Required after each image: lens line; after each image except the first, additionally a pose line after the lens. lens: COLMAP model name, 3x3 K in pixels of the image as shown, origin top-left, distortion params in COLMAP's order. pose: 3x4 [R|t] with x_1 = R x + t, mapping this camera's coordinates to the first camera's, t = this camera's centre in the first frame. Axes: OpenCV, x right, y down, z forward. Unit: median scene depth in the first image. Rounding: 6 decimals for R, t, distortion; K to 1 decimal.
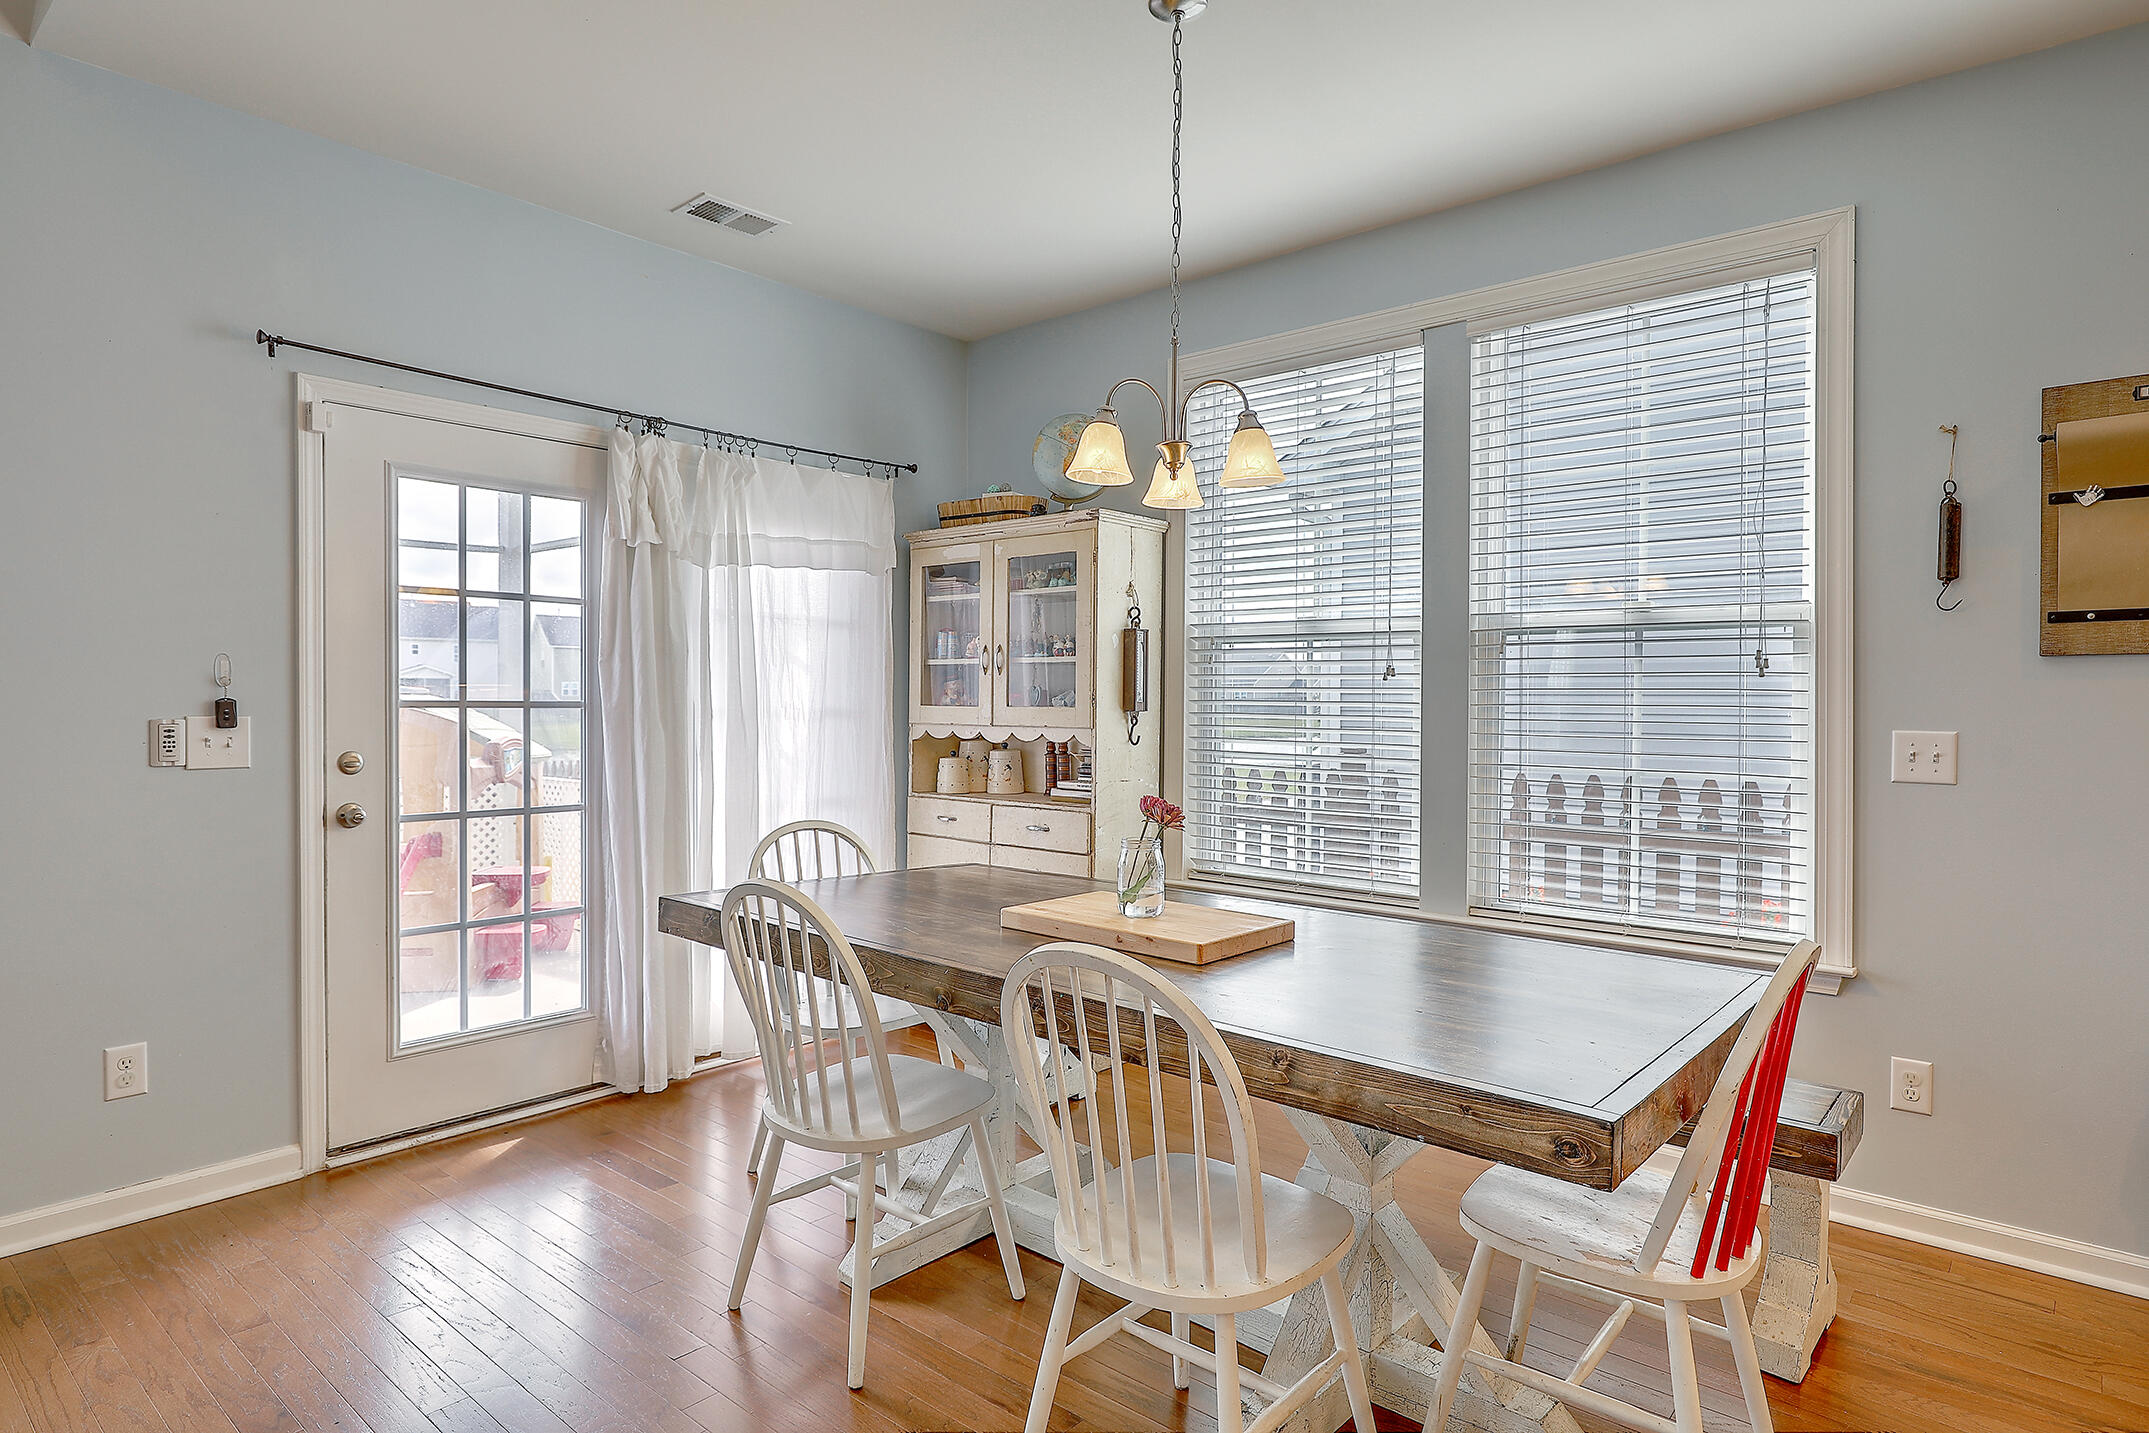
lens RADIAL K [[1174.1, 0, 1074.5], [0, 1174.1, 716.5], [0, 0, 1]] dist [0.001349, -0.000217]
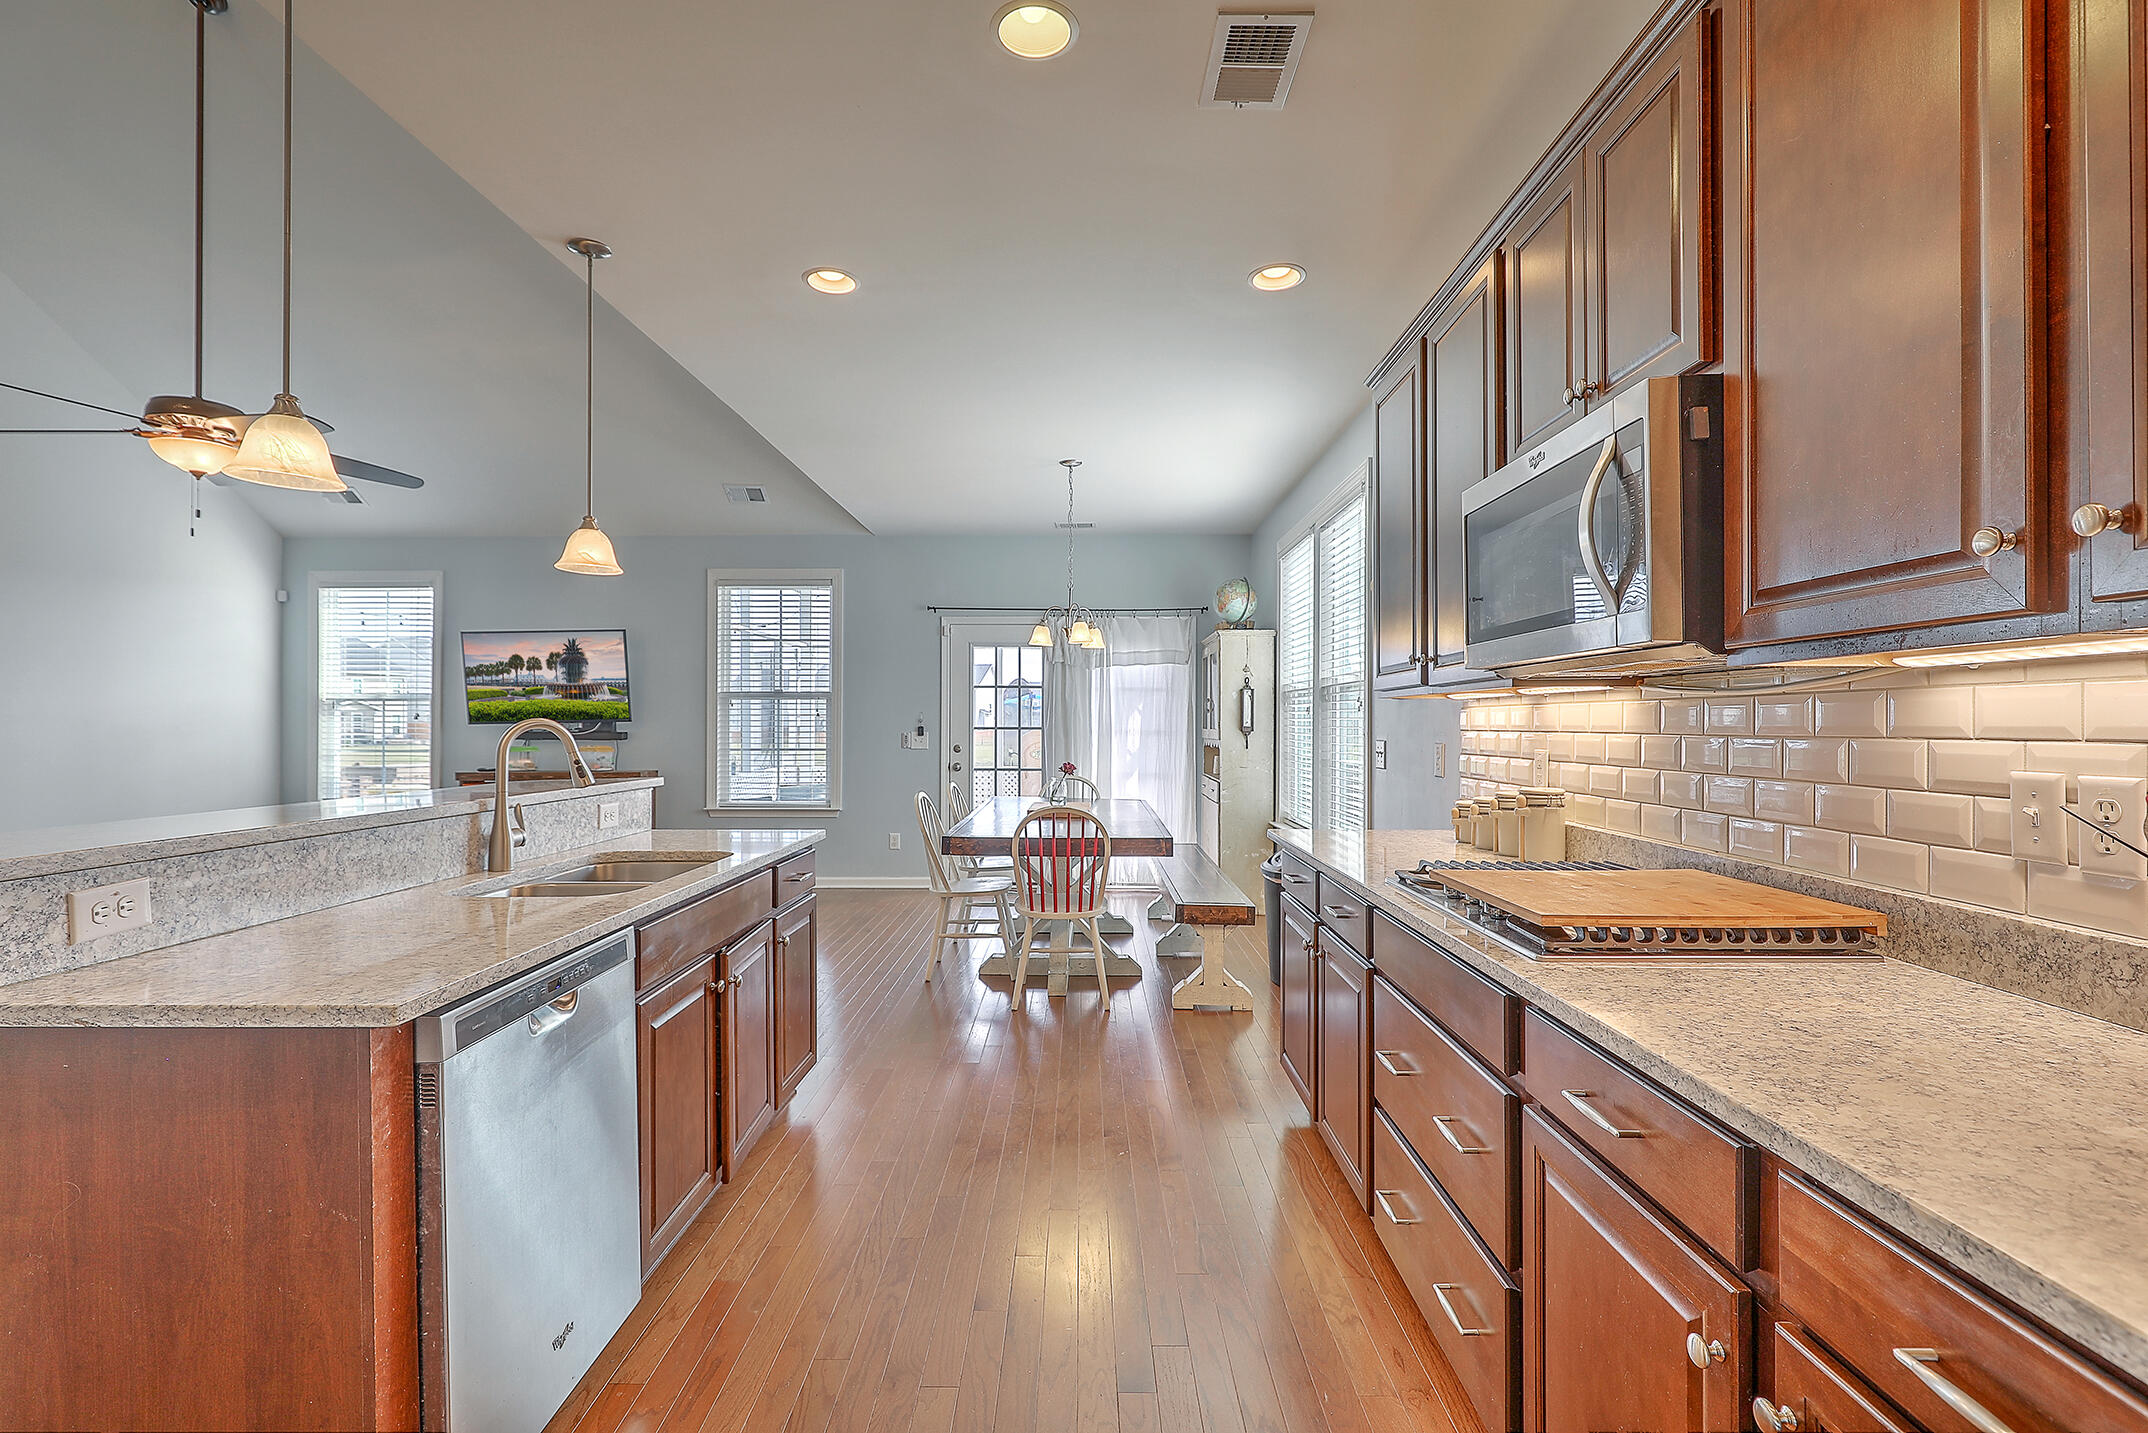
lens RADIAL K [[972.0, 0, 1090.9], [0, 972.0, 725.8], [0, 0, 1]] dist [-0.000798, -0.000412]
pose [[0.653064, -0.004722, -0.757288, 1.139346], [-0.008466, 0.999873, -0.013536, 0.010691], [0.757255, 0.015251, 0.652941, -0.248792]]
